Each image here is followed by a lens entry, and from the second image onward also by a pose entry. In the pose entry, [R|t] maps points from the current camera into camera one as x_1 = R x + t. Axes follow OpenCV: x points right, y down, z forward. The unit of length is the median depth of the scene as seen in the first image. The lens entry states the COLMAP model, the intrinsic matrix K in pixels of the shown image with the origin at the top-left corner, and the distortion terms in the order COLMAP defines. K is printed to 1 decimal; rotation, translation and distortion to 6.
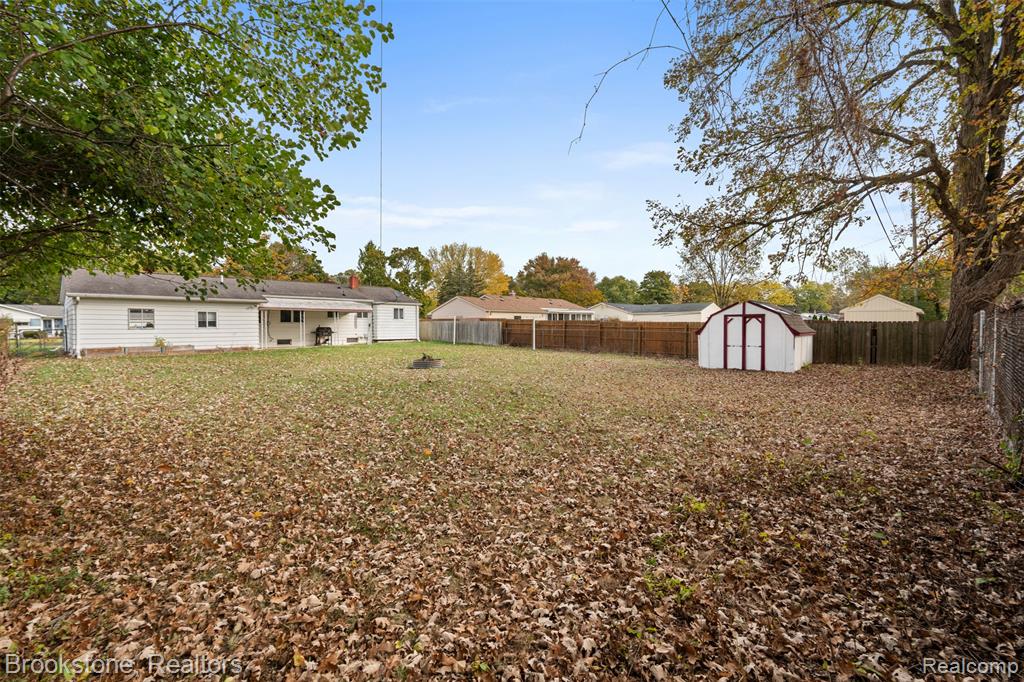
lens RADIAL K [[450.5, 0, 515.1], [0, 450.5, 332.3], [0, 0, 1]] dist [-0.004017, 0.000499]
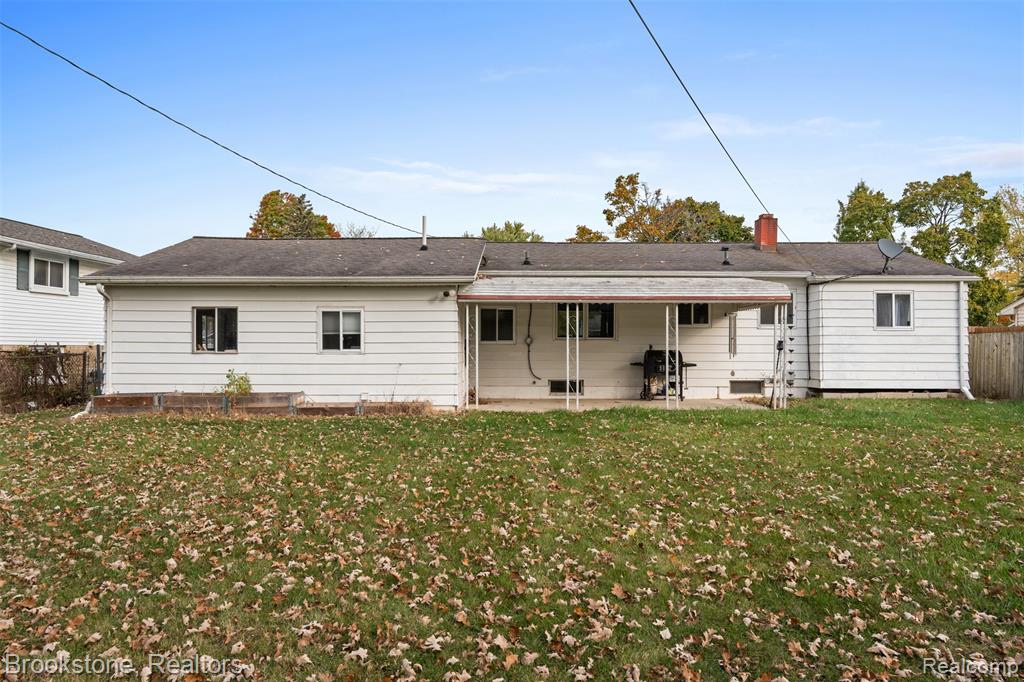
lens RADIAL K [[651.5, 0, 515.0], [0, 651.5, 343.0], [0, 0, 1]] dist [-0.003780, 0.001234]
pose [[0.679354, -0.000447, -0.733810, -0.103163], [-0.013227, 0.999830, -0.012854, -0.008215], [0.733691, 0.018439, 0.679233, 0.496998]]
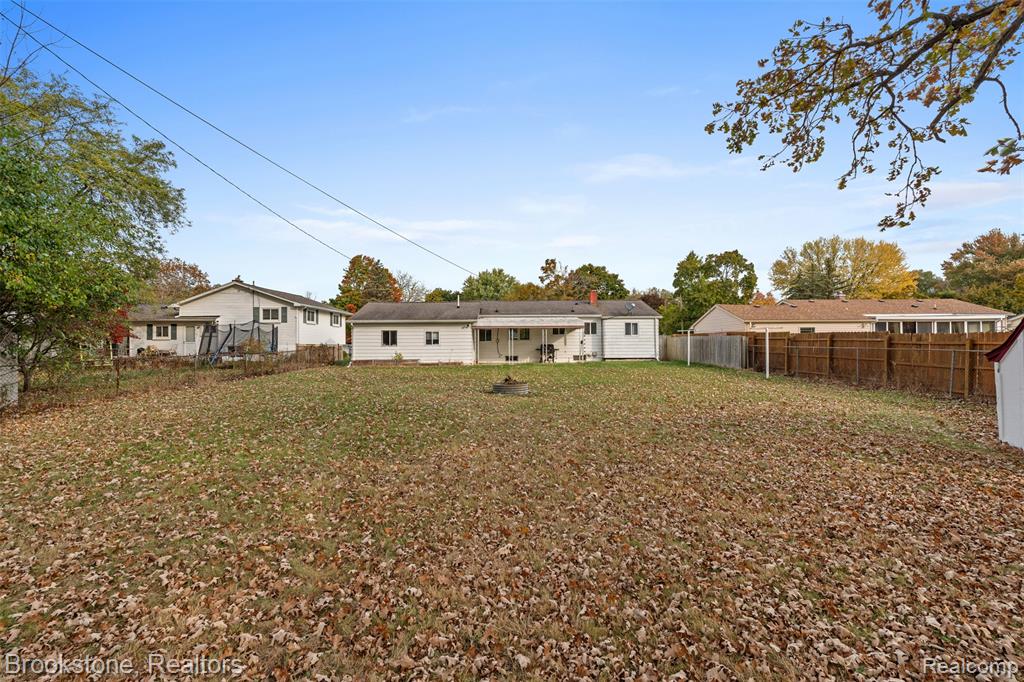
lens RADIAL K [[450.5, 0, 509.3], [0, 450.5, 344.0], [0, 0, 1]] dist [-0.004017, 0.000499]
pose [[0.691588, -0.002440, -0.722288, 0.219657], [-0.006100, 0.999939, -0.009219, -0.002219], [0.722266, 0.010782, 0.691531, 0.224018]]
